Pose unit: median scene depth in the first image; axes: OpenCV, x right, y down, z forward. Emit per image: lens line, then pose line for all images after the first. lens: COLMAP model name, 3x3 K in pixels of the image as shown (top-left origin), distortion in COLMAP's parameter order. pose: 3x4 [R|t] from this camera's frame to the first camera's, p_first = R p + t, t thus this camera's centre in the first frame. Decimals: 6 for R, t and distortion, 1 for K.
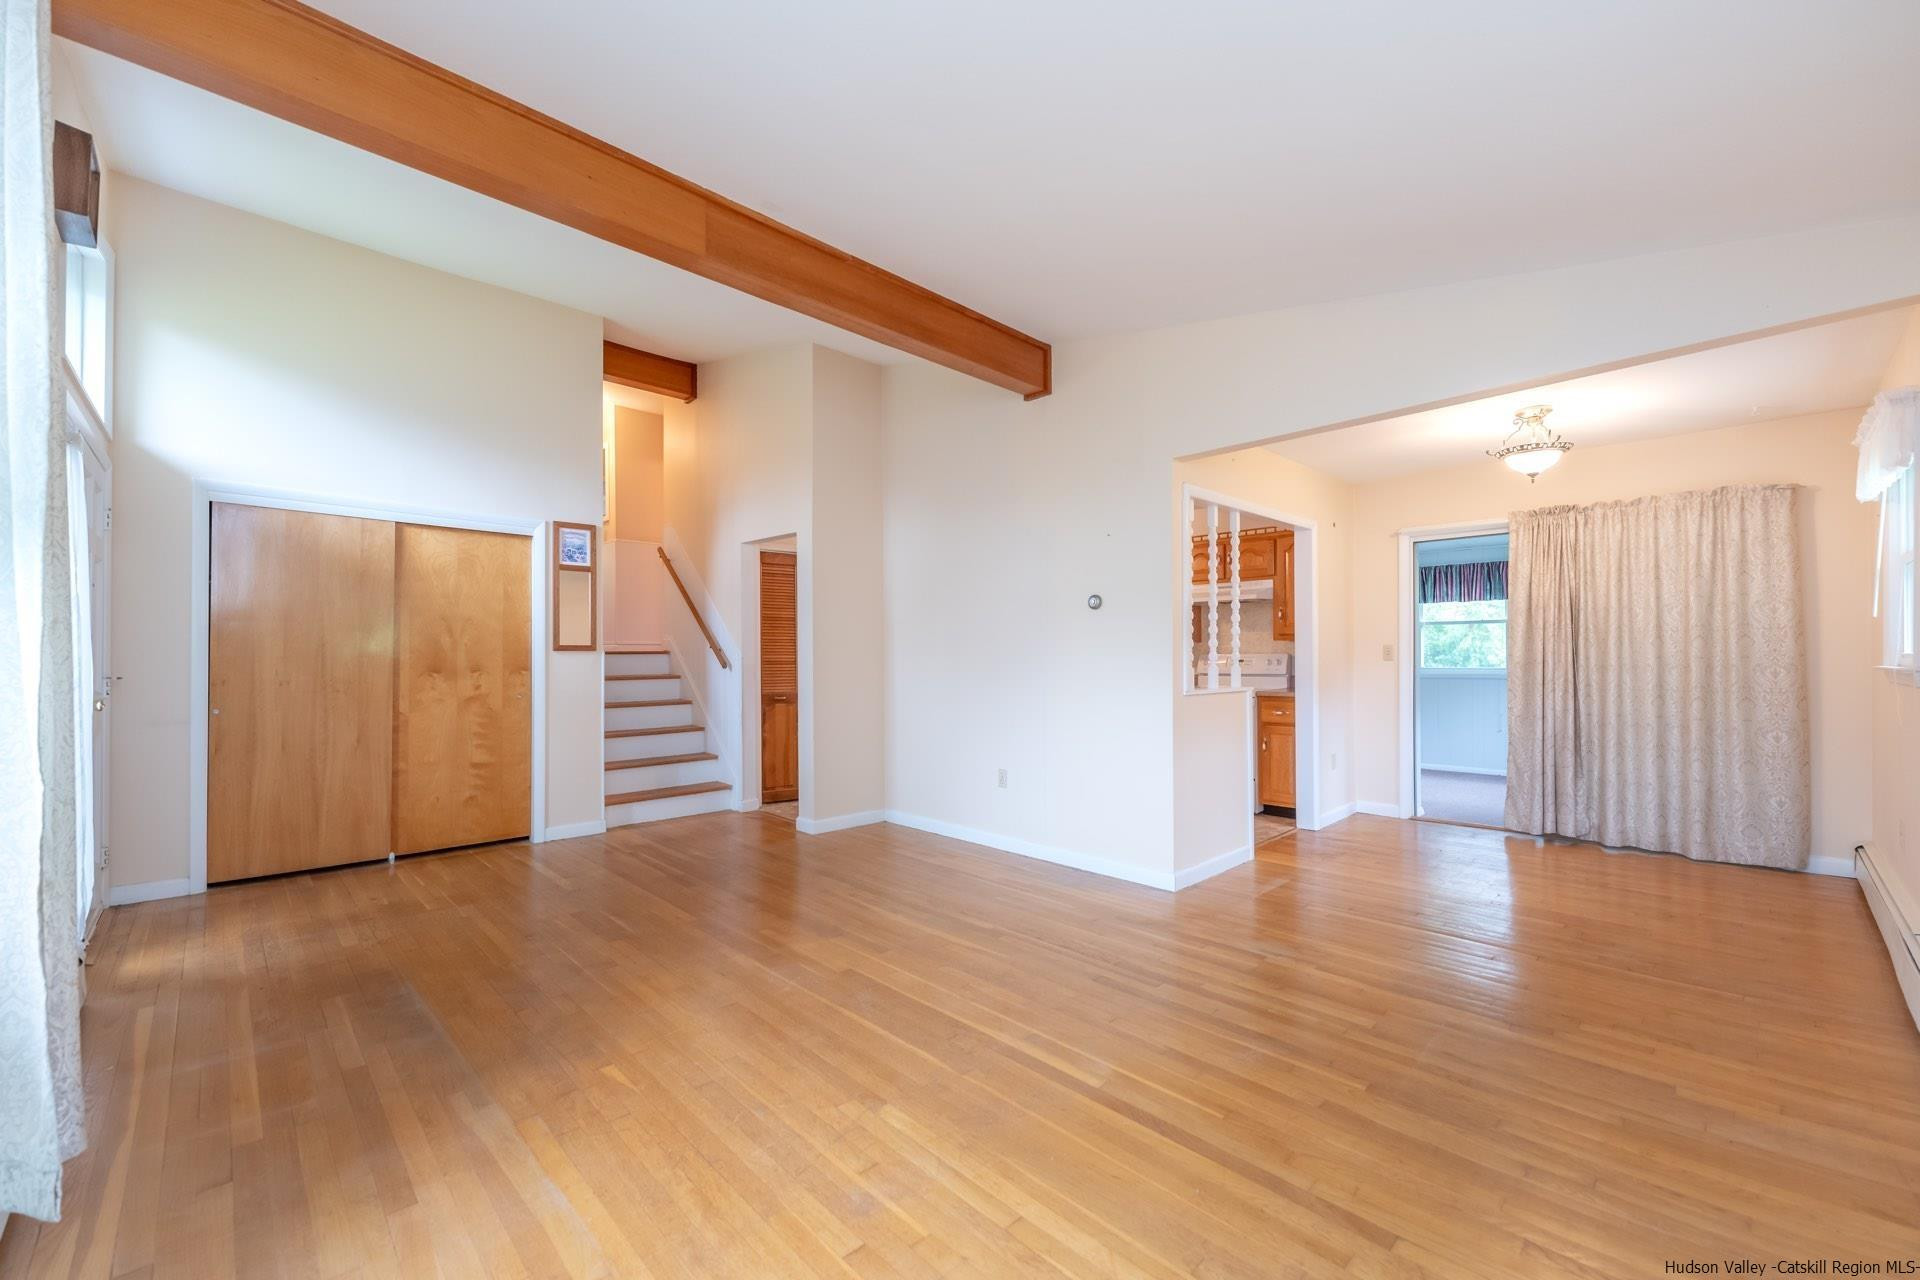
lens RADIAL K [[768.5, 0, 951.1], [0, 768.5, 654.6], [0, 0, 1]] dist [-0.001195, 0.002293]
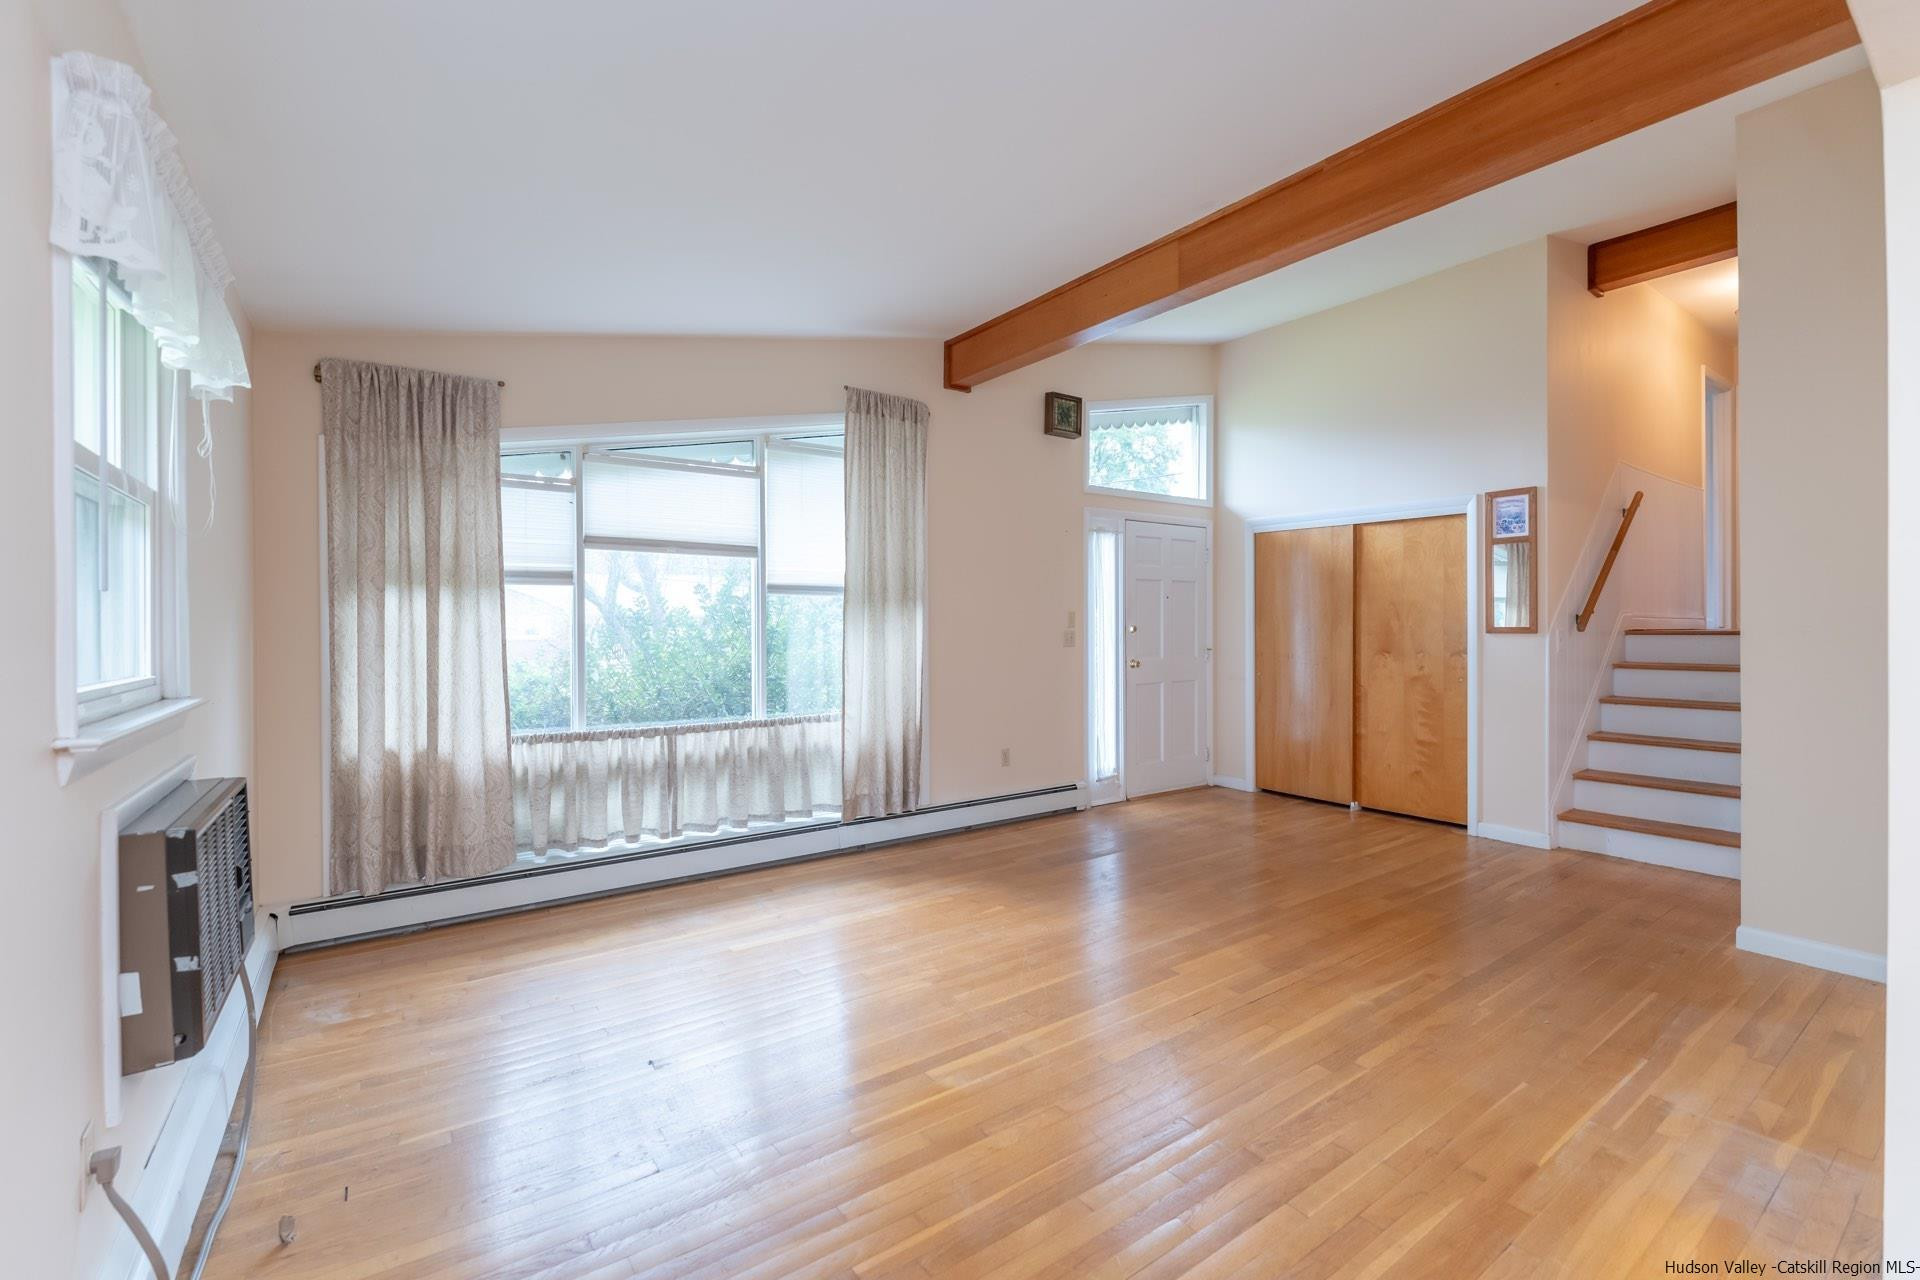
lens RADIAL K [[792.2, 0, 940.9], [0, 792.2, 625.9], [0, 0, 1]] dist [-0.001006, -0.000426]
pose [[-0.145579, 0.003757, -0.989339, 0.573844], [0.007193, 0.999970, 0.002739, -0.023267], [0.989320, -0.006718, -0.145602, 0.539963]]
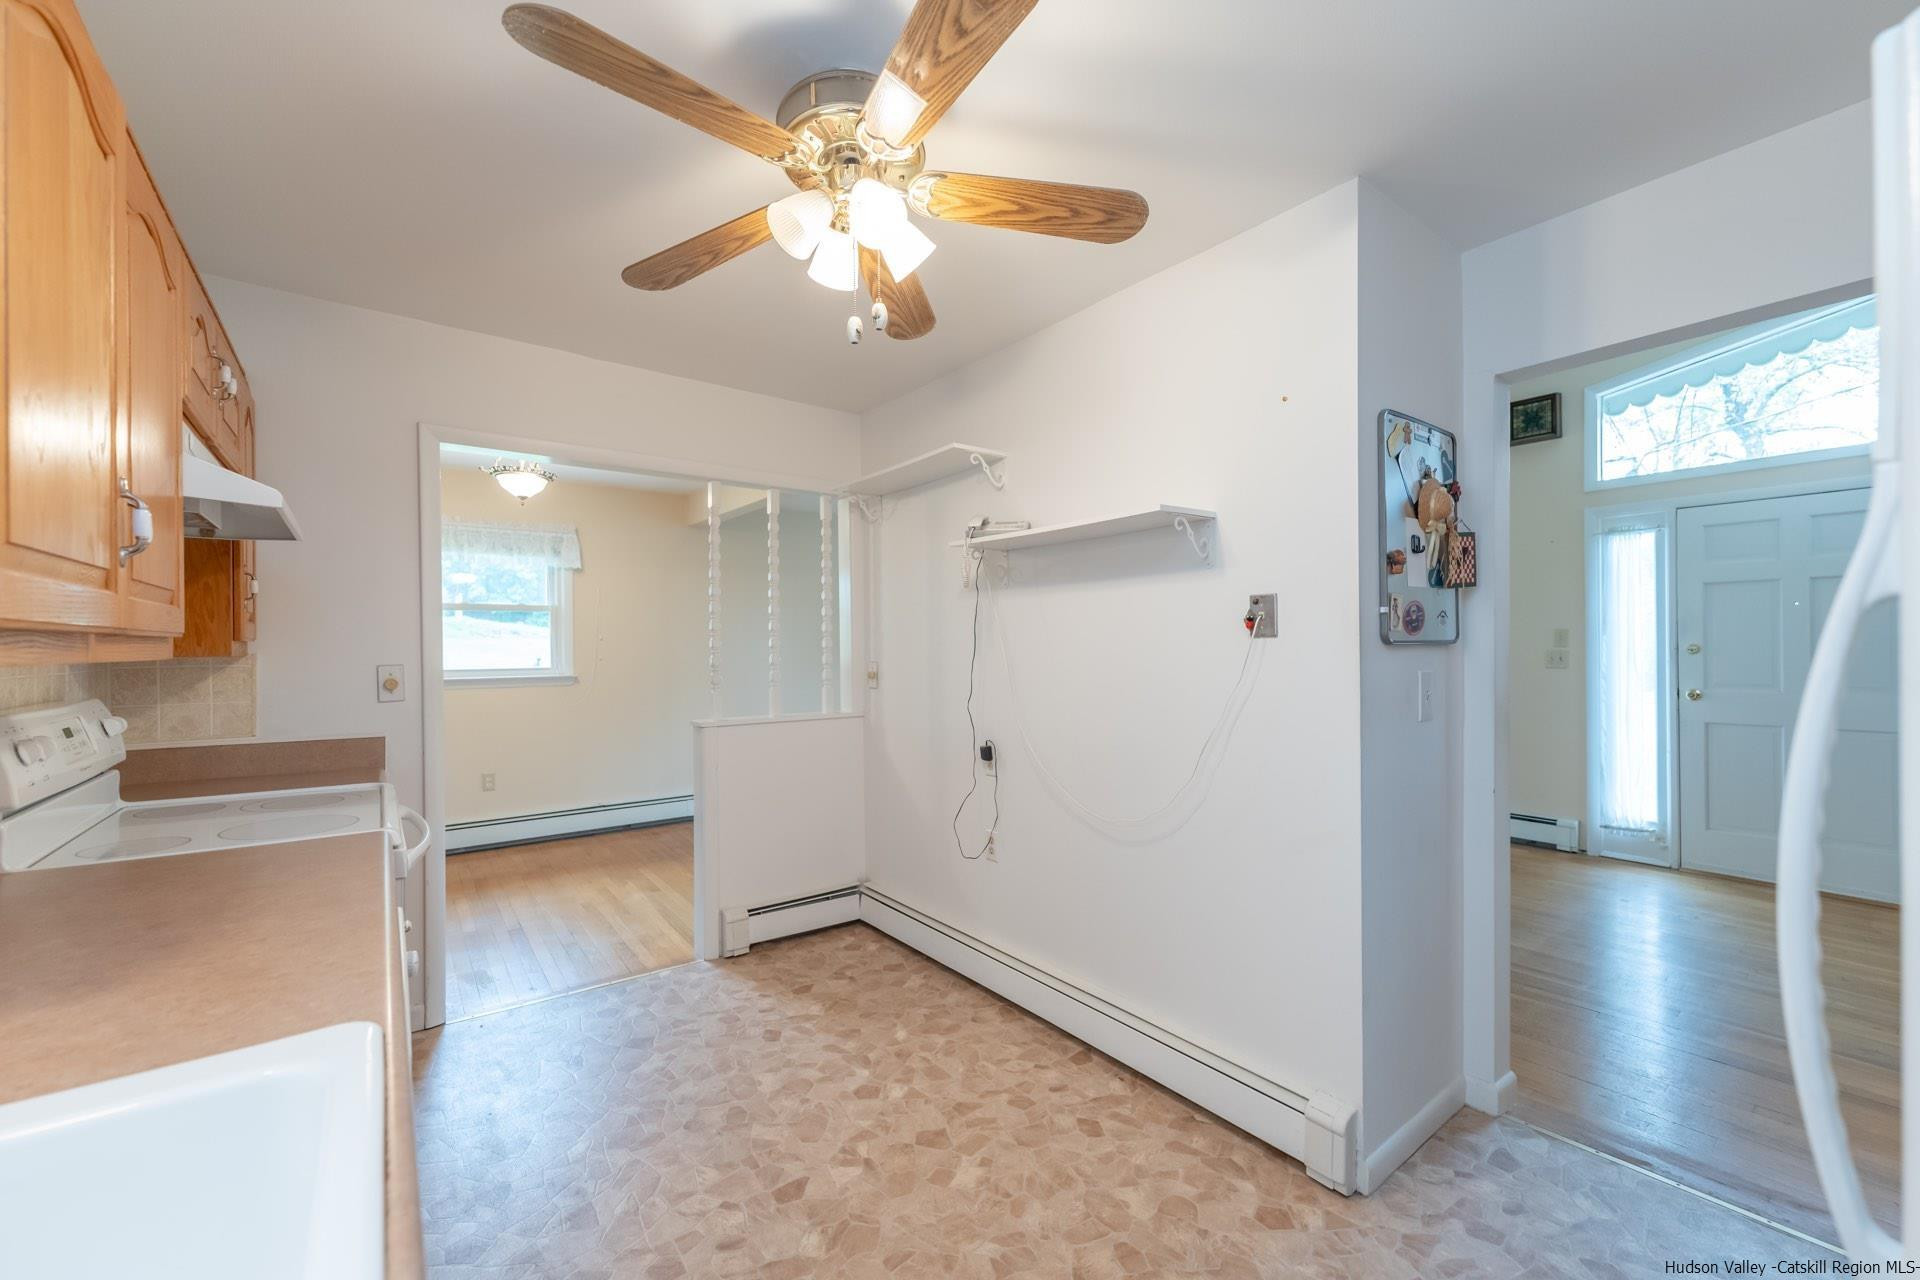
lens RADIAL K [[768.5, 0, 954.5], [0, 768.5, 634.6], [0, 0, 1]] dist [-0.001195, 0.002293]
pose [[-0.992554, 0.010862, 0.121317, 0.057187], [0.009189, 0.999855, -0.014339, -0.025461], [-0.121455, -0.013118, -0.992510, 1.677776]]
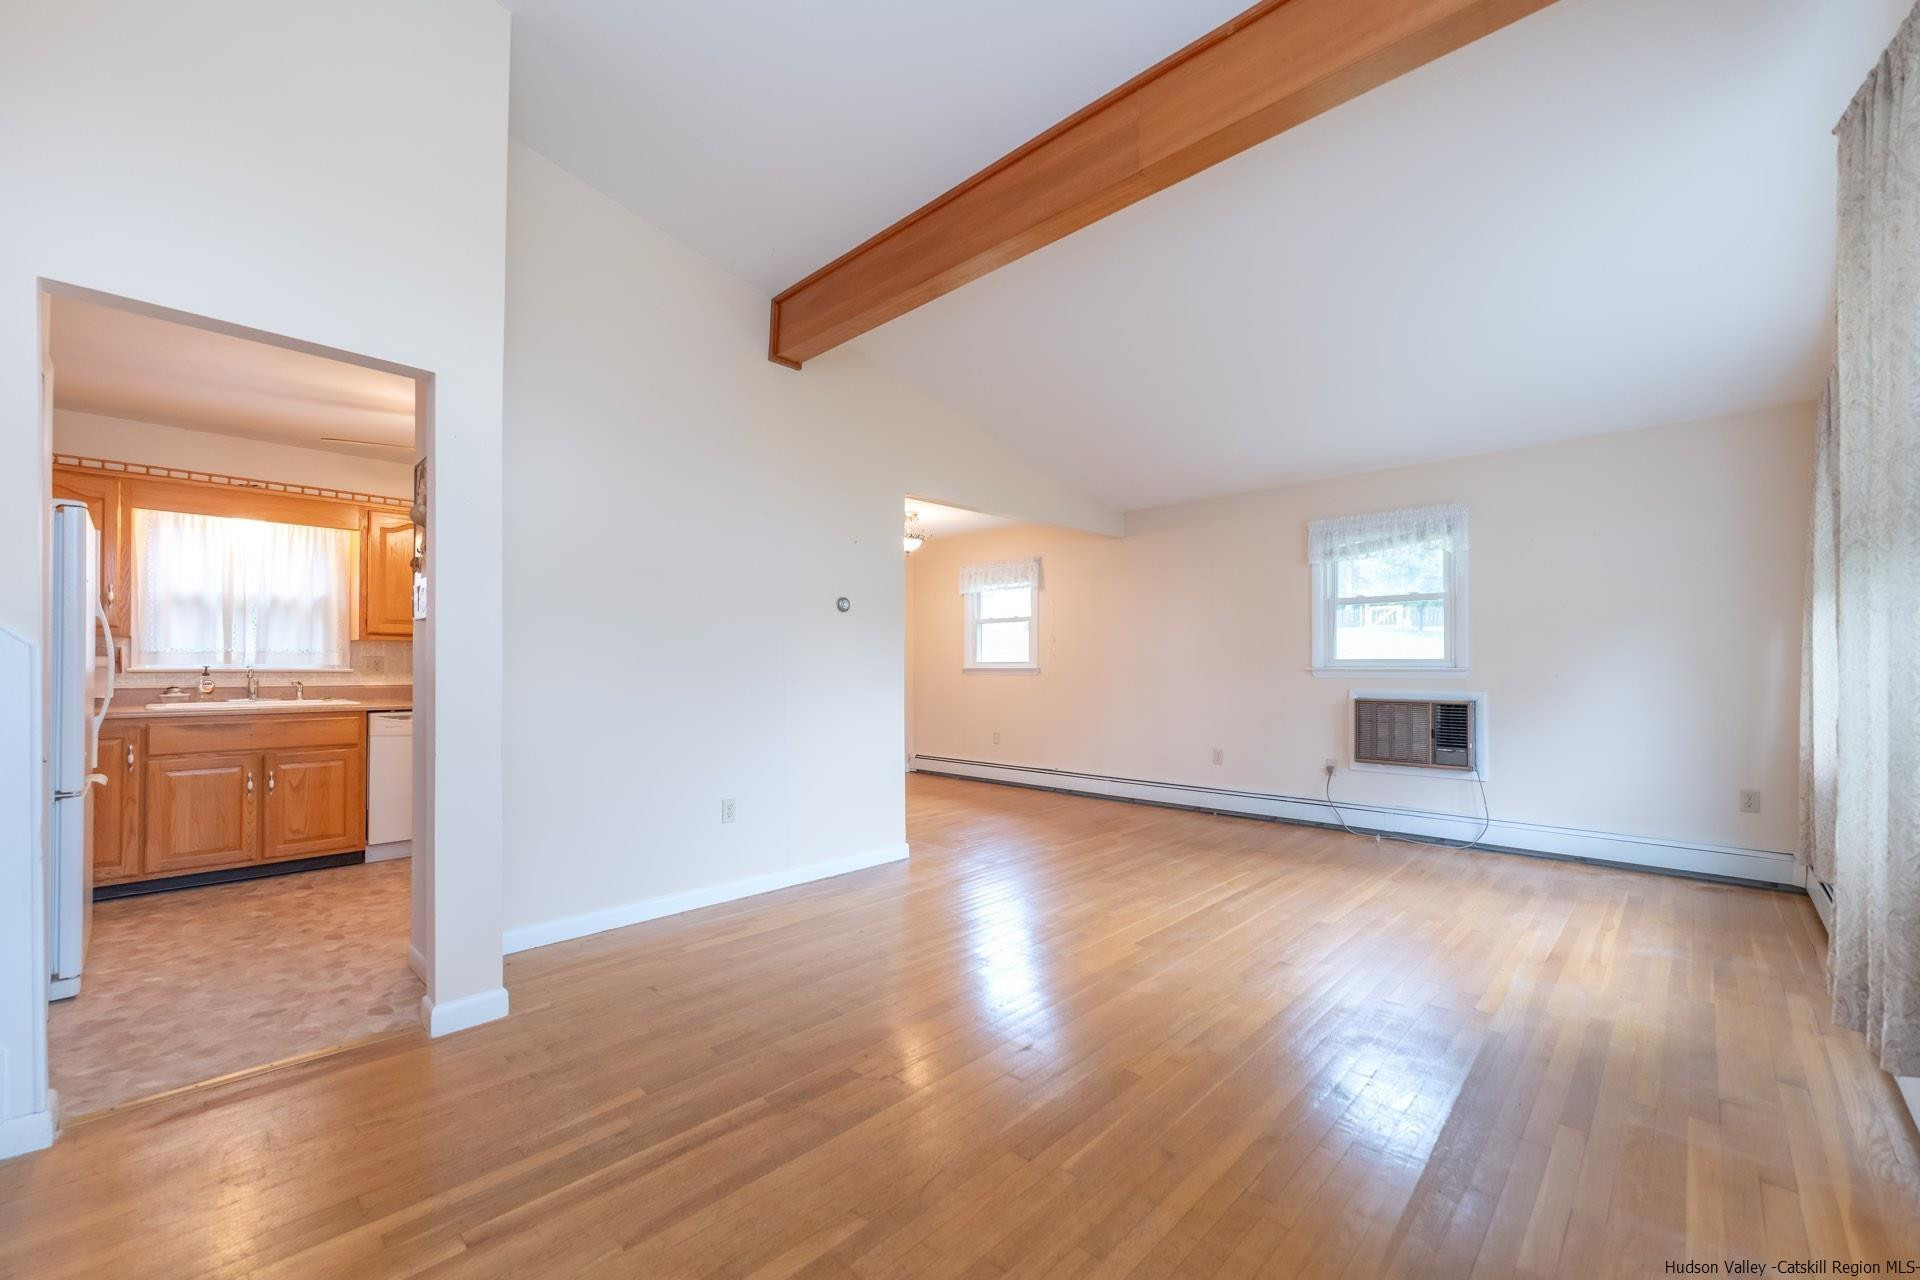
lens RADIAL K [[768.5, 0, 966.2], [0, 768.5, 655.5], [0, 0, 1]] dist [-0.001195, 0.002293]
pose [[-0.046122, 0.015430, 0.998817, -0.767812], [-0.001015, 0.999879, -0.015494, 0.013011], [-0.998935, -0.001729, -0.046100, 0.819298]]
